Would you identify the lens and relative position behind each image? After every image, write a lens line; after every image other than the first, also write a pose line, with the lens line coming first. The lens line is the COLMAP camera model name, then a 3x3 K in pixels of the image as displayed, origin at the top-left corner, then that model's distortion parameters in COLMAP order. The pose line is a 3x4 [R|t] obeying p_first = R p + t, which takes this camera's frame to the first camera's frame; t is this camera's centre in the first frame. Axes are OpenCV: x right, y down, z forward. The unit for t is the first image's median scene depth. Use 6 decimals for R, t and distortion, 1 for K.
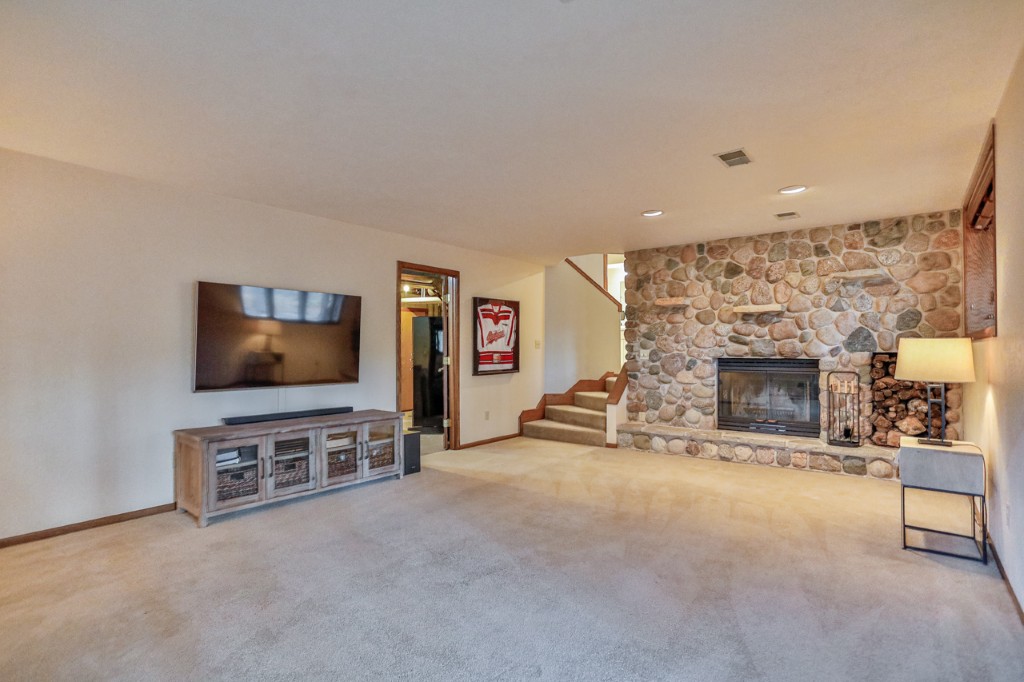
lens RADIAL K [[503.1, 0, 507.4], [0, 503.1, 342.5], [0, 0, 1]] dist [-0.052737, 0.032110]
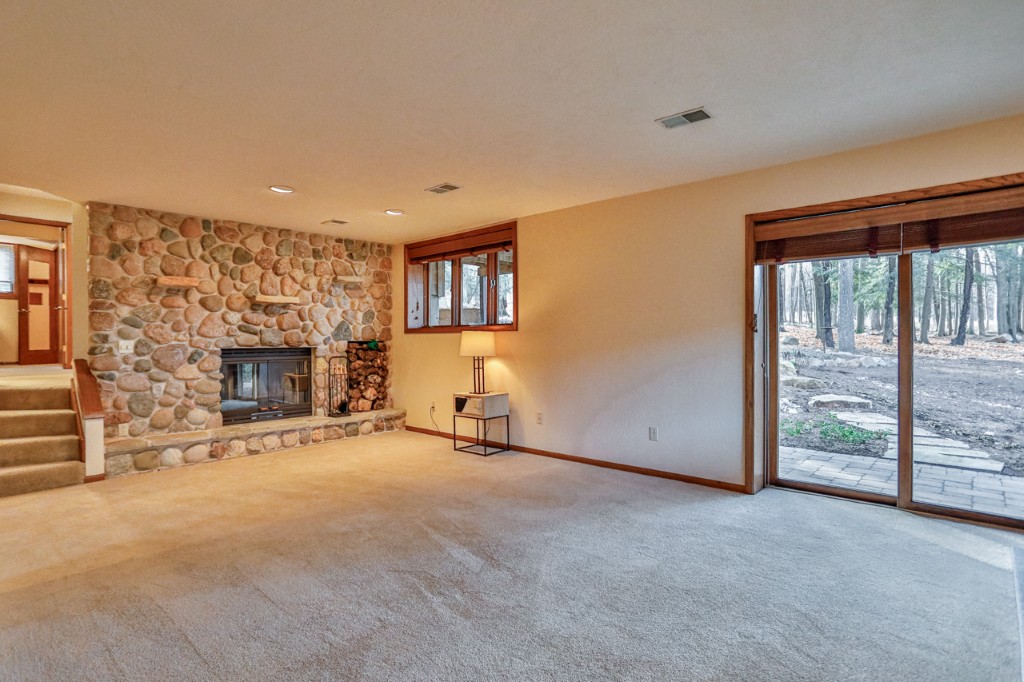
lens RADIAL K [[503.1, 0, 507.4], [0, 503.1, 342.5], [0, 0, 1]] dist [-0.052737, 0.032110]
pose [[0.094052, -0.004820, 0.995556, -0.453041], [-0.004015, 0.999978, 0.005220, 0.013323], [-0.995559, -0.004488, 0.094031, 0.402774]]
